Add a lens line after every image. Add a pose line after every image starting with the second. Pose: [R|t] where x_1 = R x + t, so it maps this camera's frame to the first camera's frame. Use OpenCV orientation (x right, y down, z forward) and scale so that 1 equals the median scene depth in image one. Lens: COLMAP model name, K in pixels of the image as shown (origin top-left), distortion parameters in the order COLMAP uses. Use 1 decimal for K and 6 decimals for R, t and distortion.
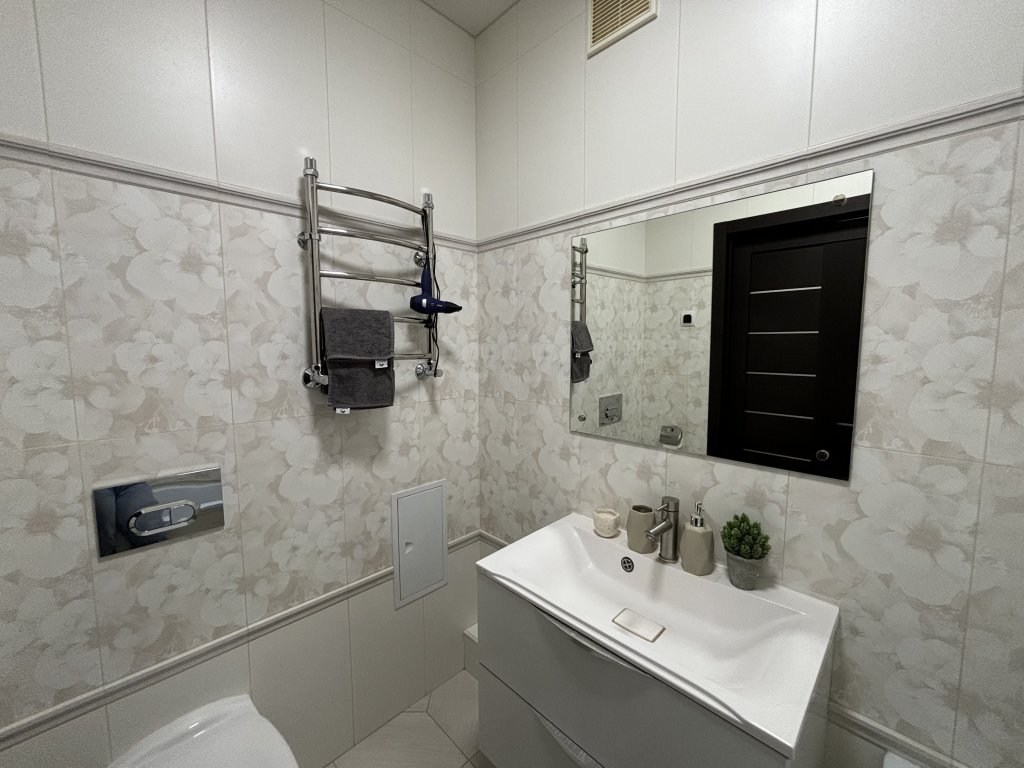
lens RADIAL K [[409.4, 0, 512.0], [0, 409.4, 384.0], [0, 0, 1]] dist [-0.001587, -0.000614]
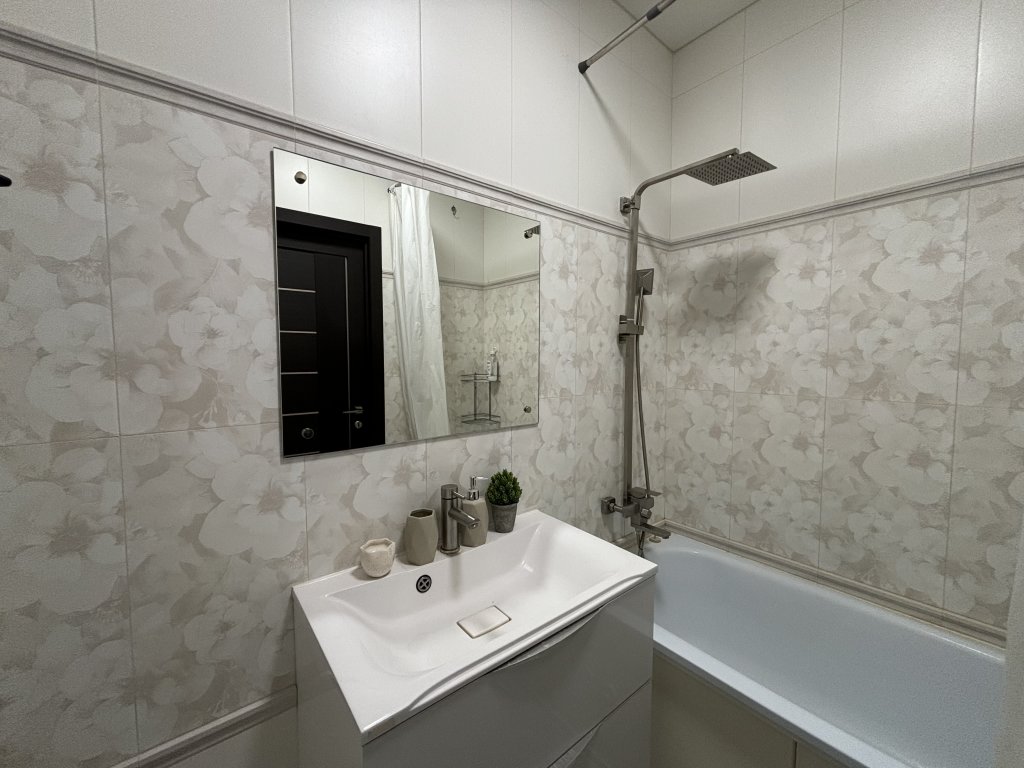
lens RADIAL K [[409.4, 0, 512.0], [0, 409.4, 384.0], [0, 0, 1]] dist [-0.001587, -0.000614]
pose [[0.105600, -0.063254, 0.992395, -0.450706], [0.095149, 0.994039, 0.053234, 0.000409], [-0.989846, 0.088804, 0.110989, 0.601552]]
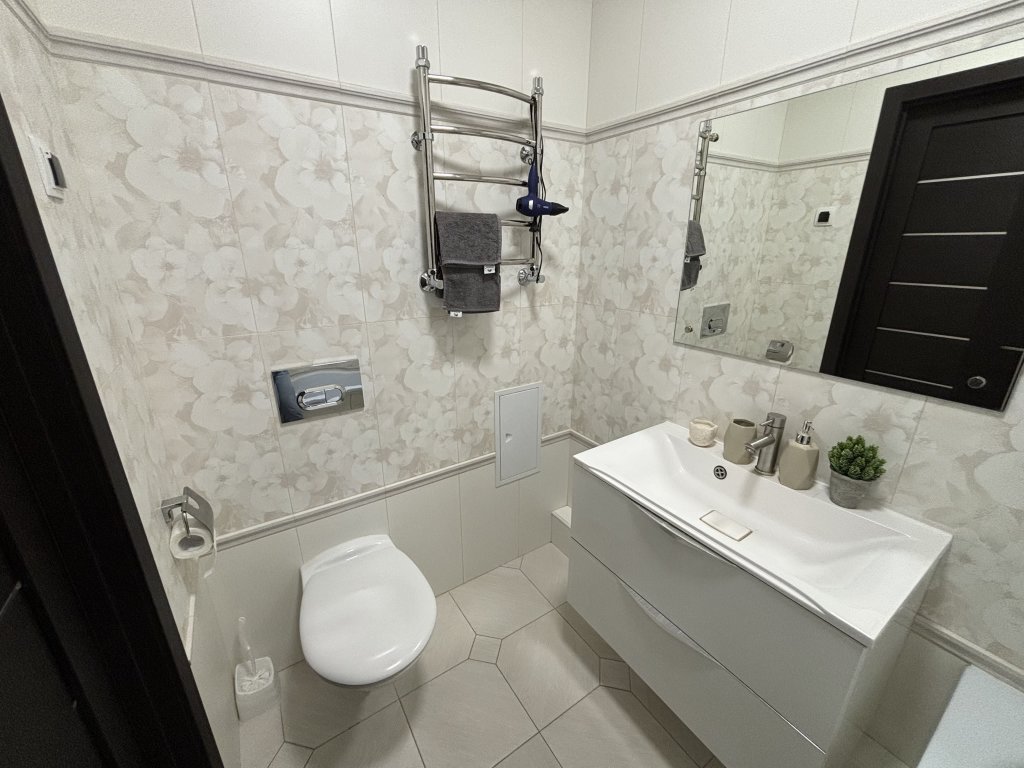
lens RADIAL K [[409.4, 0, 512.0], [0, 409.4, 384.0], [0, 0, 1]] dist [-0.001587, -0.000614]
pose [[0.979543, 0.065403, -0.190311, -0.045107], [-0.020169, 0.972857, 0.230527, -0.005563], [0.200223, -0.221973, 0.954274, -0.040475]]
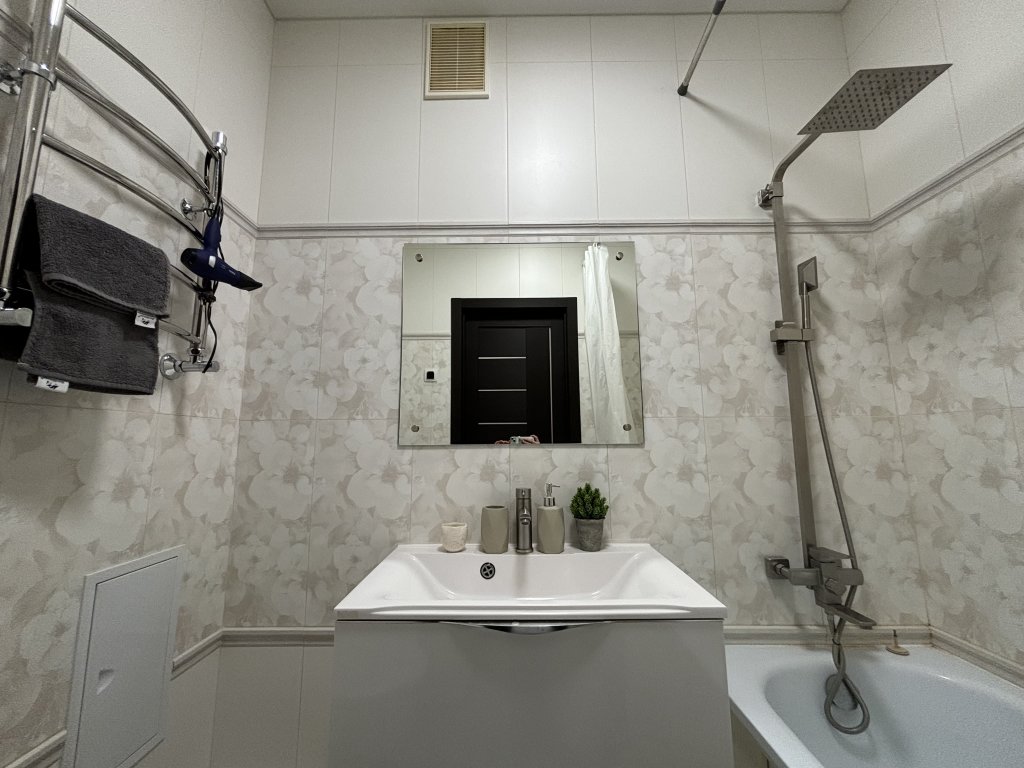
lens RADIAL K [[409.4, 0, 512.0], [0, 409.4, 384.0], [0, 0, 1]] dist [-0.001587, -0.000614]
pose [[0.707947, 0.094906, 0.699860, -0.325990], [0.074305, 0.975422, -0.207439, 0.194450], [-0.702346, 0.198859, 0.683495, 0.208106]]
